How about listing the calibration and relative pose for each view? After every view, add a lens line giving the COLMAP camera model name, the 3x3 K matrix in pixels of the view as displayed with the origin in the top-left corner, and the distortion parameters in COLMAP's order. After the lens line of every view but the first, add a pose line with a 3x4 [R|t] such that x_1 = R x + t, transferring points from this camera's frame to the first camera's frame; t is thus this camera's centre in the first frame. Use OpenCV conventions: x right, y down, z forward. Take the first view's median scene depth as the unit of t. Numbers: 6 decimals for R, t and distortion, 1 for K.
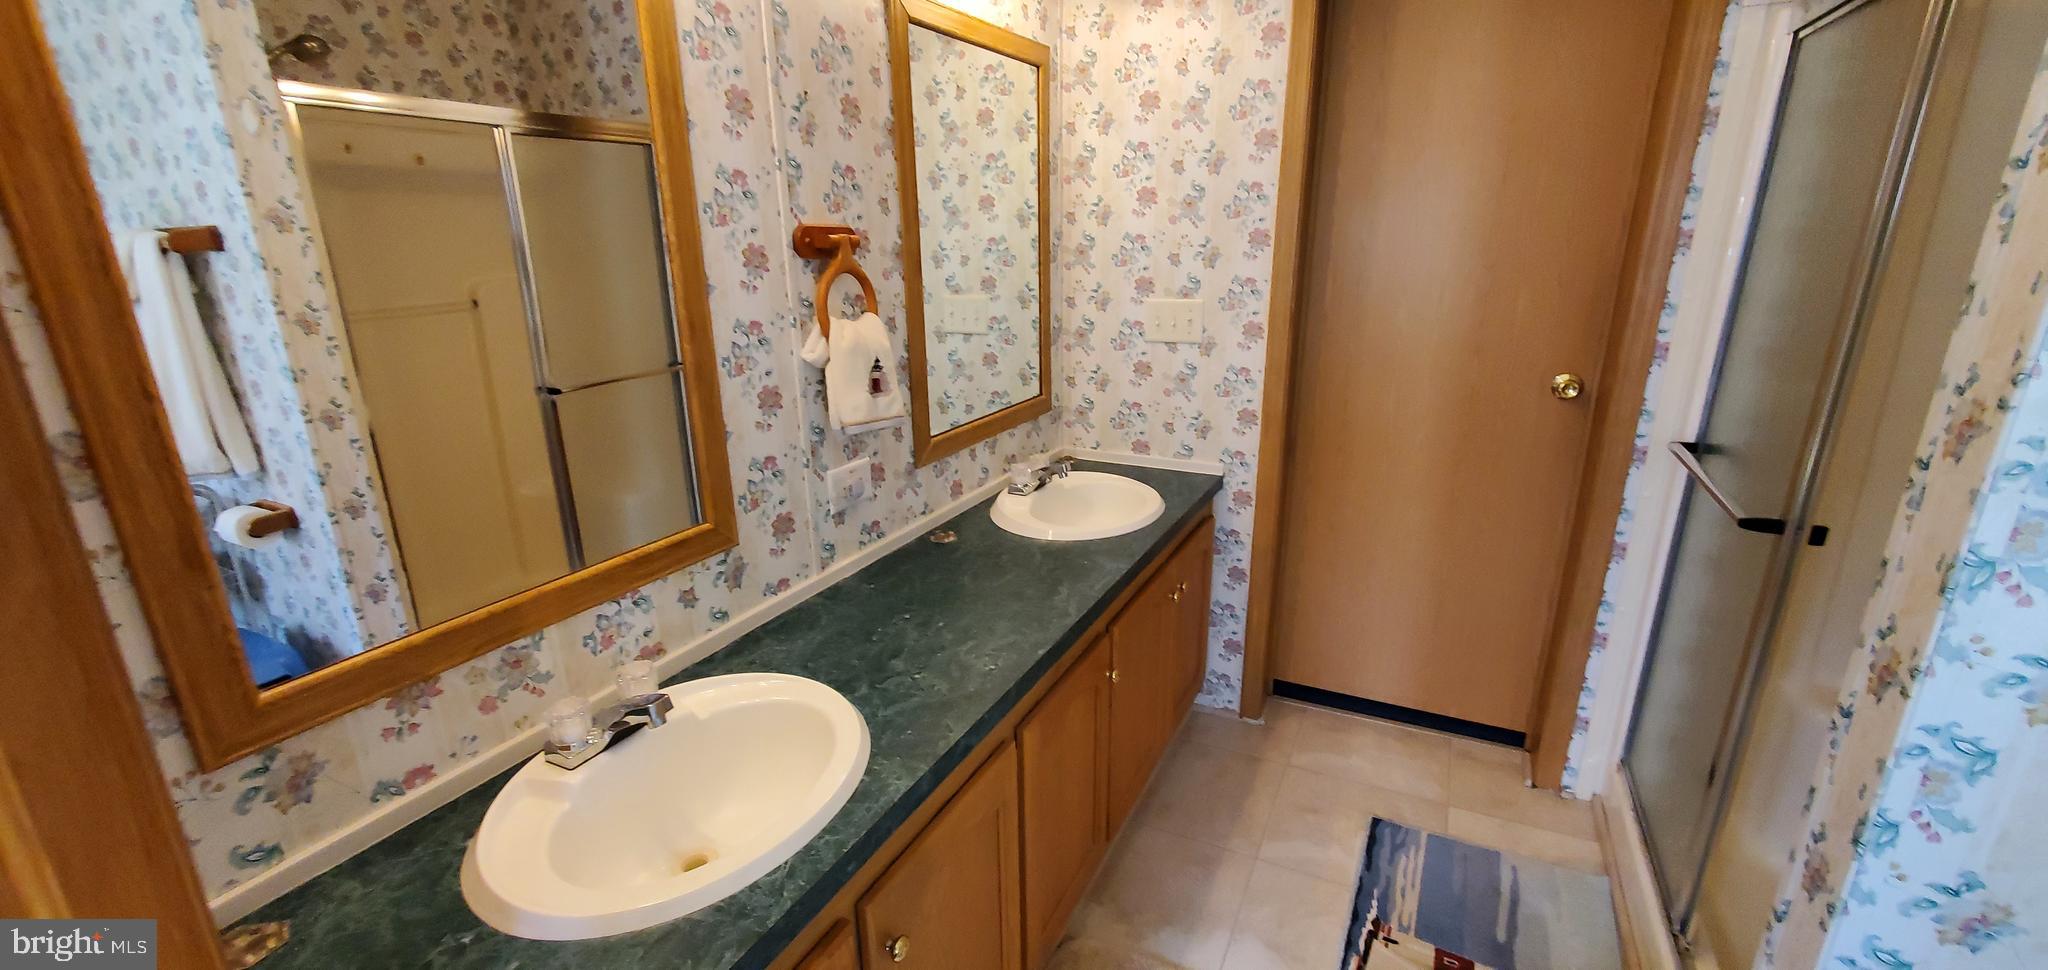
lens RADIAL K [[813.8, 0, 1020.6], [0, 813.8, 489.6], [0, 0, 1]] dist [0.007852, -0.004979]
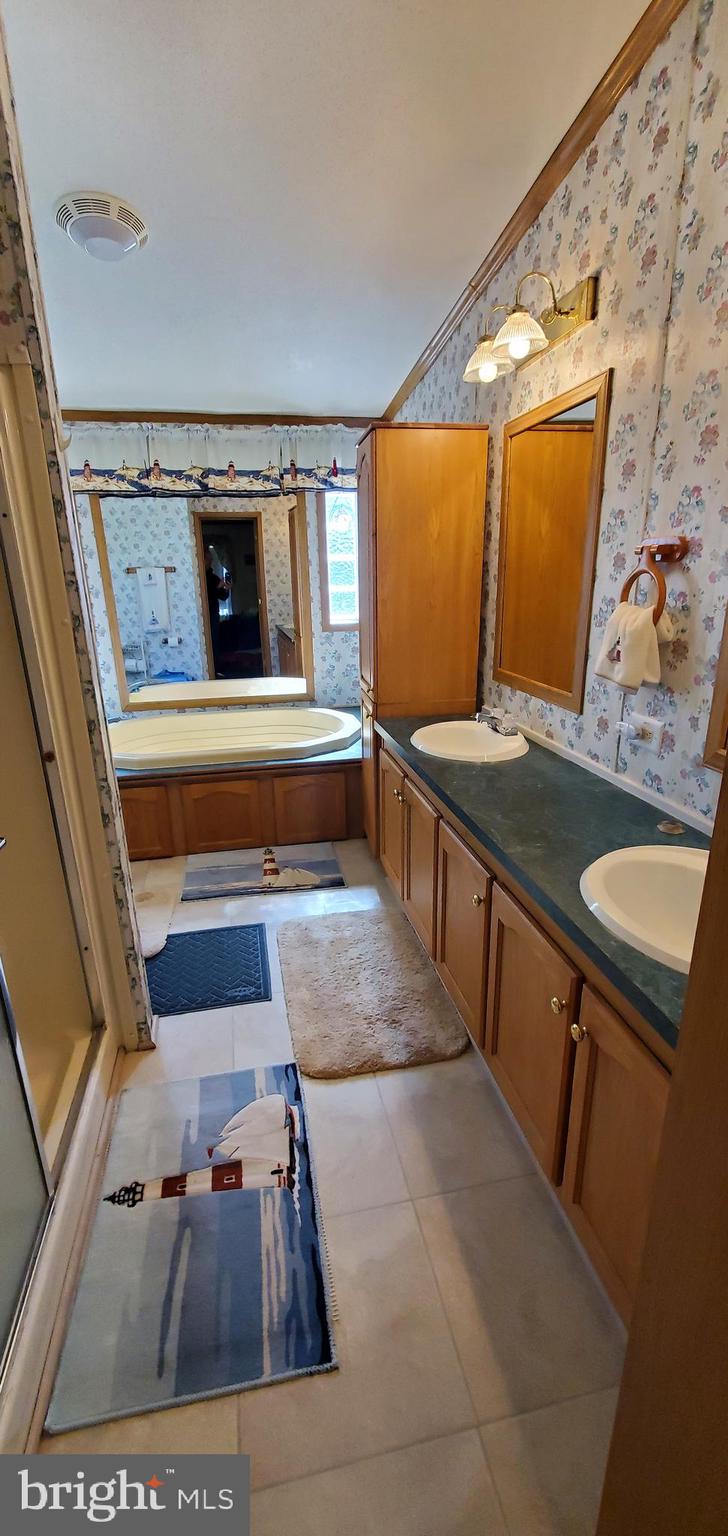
lens RADIAL K [[610.3, 0, 364.0], [0, 610.3, 768.0], [0, 0, 1]] dist [0.007852, -0.004979]
pose [[-0.768351, 0.227057, -0.598400, 0.800688], [-0.158853, 0.838048, 0.521959, -0.428575], [0.620002, 0.496106, -0.607846, 1.413168]]
